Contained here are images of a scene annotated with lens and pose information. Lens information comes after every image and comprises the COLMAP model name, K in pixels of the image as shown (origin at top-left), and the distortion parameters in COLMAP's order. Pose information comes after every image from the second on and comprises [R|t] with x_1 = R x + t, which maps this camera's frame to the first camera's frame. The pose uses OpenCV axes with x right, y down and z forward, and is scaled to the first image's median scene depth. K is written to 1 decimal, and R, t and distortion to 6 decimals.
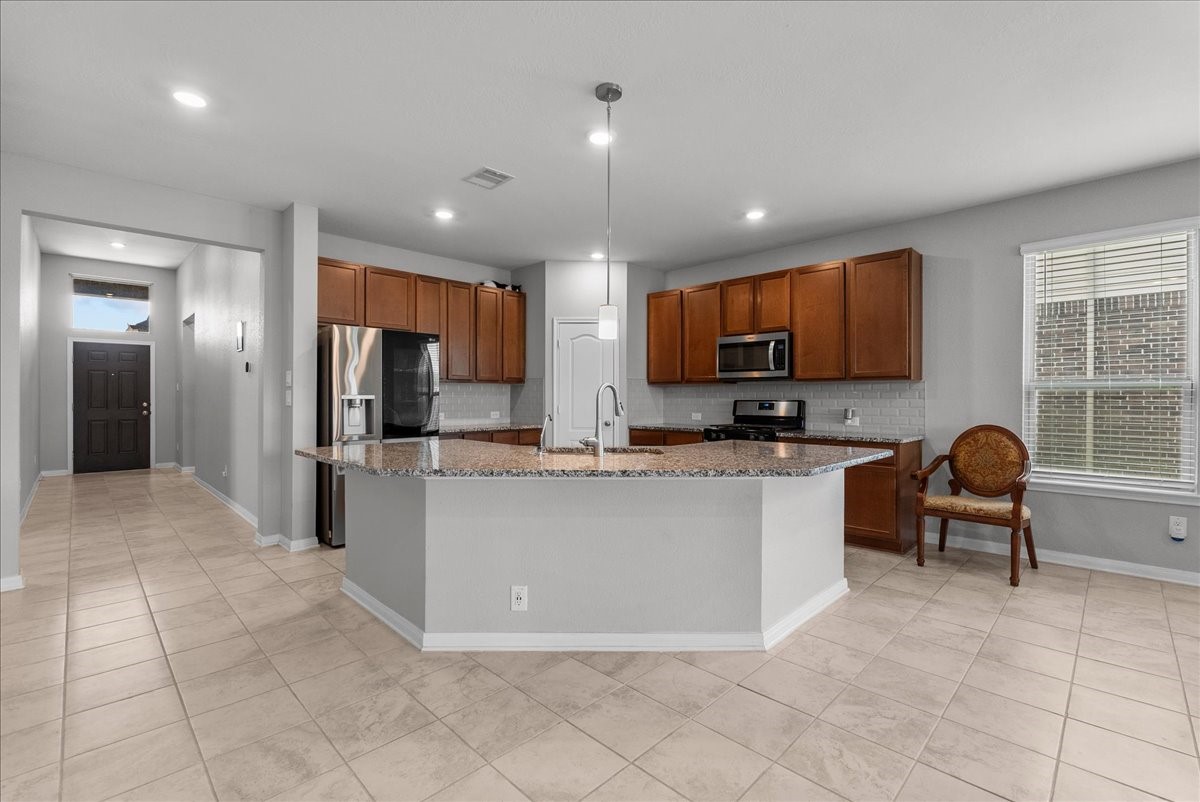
lens RADIAL K [[525.6, 0, 599.1], [0, 525.6, 401.3], [0, 0, 1]] dist [0.000044, 0.000014]
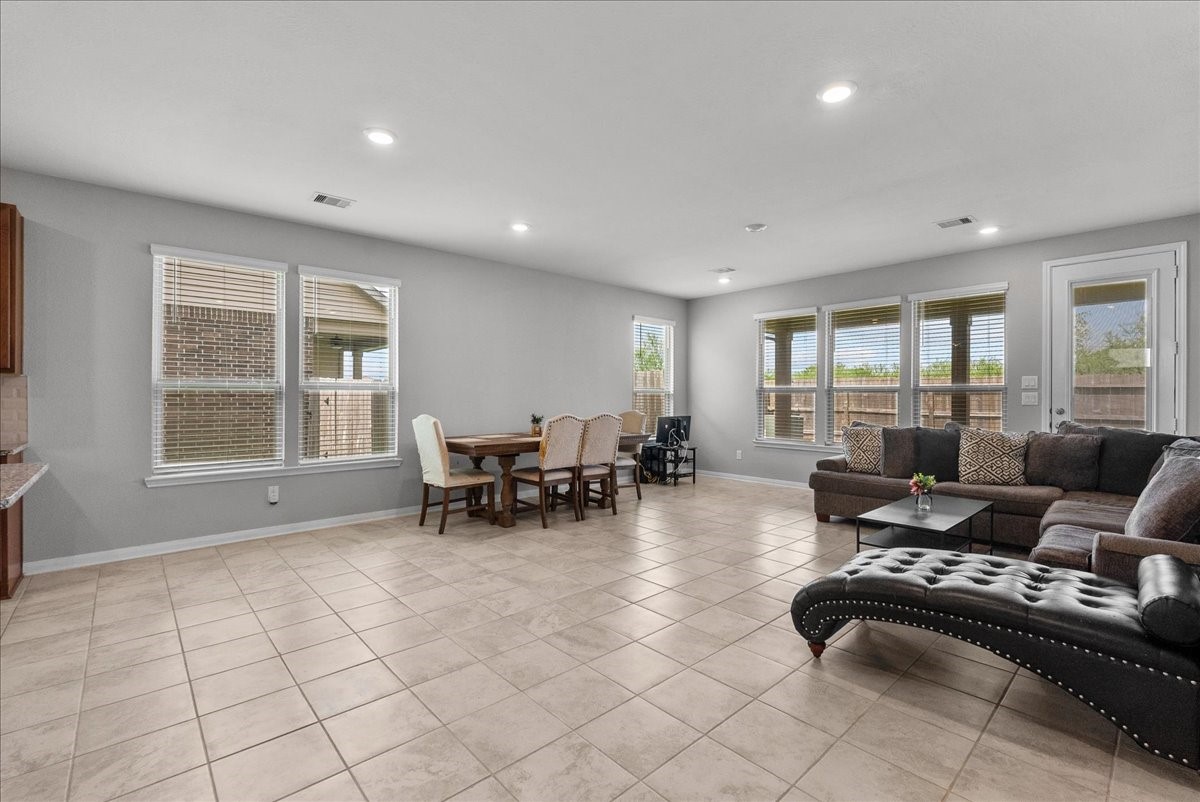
lens RADIAL K [[525.6, 0, 598.3], [0, 525.6, 399.8], [0, 0, 1]] dist [0.000044, 0.000014]
pose [[0.054525, -0.005024, 0.998500, -0.132325], [0.004249, 0.999979, 0.004799, -0.000648], [-0.998503, 0.003980, 0.054545, 0.082285]]
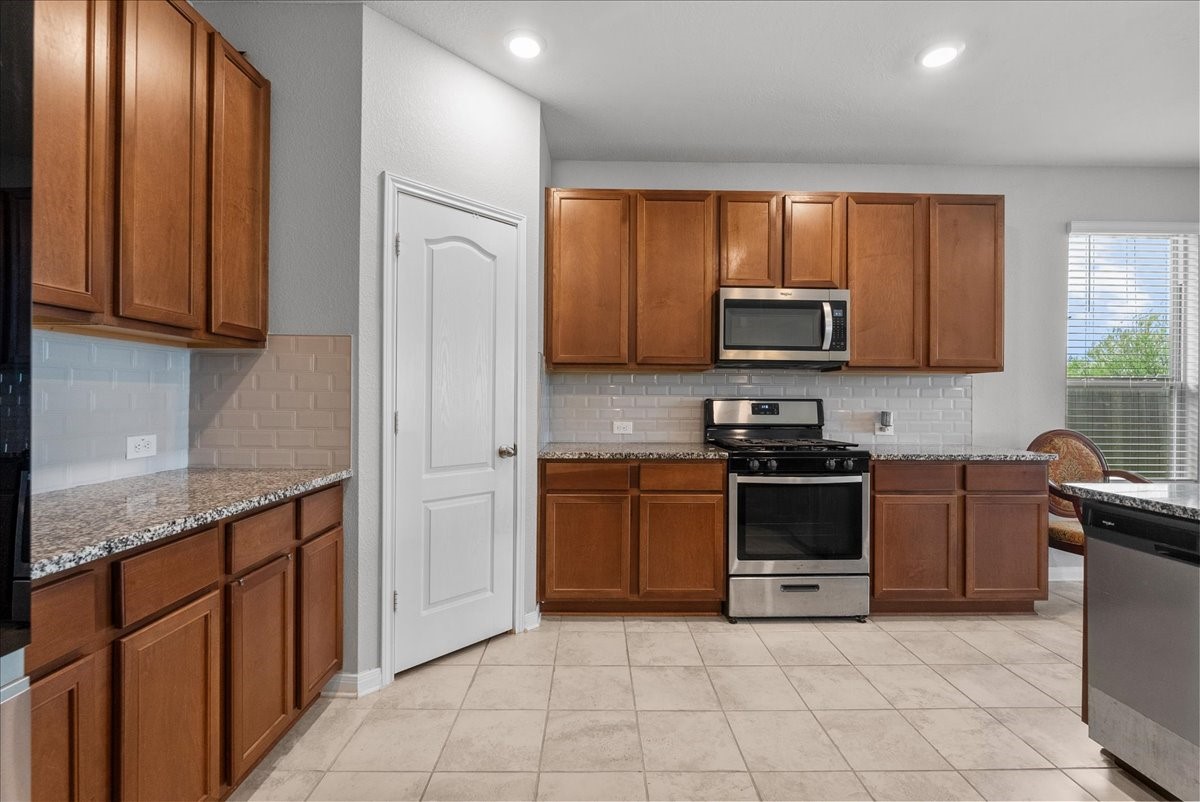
lens RADIAL K [[525.6, 0, 599.5], [0, 525.6, 398.0], [0, 0, 1]] dist [0.000044, 0.000014]
pose [[0.699165, 0.003472, 0.714952, -0.315574], [-0.000101, 0.999989, -0.004758, -0.000546], [-0.714960, 0.003254, 0.699158, 0.830558]]
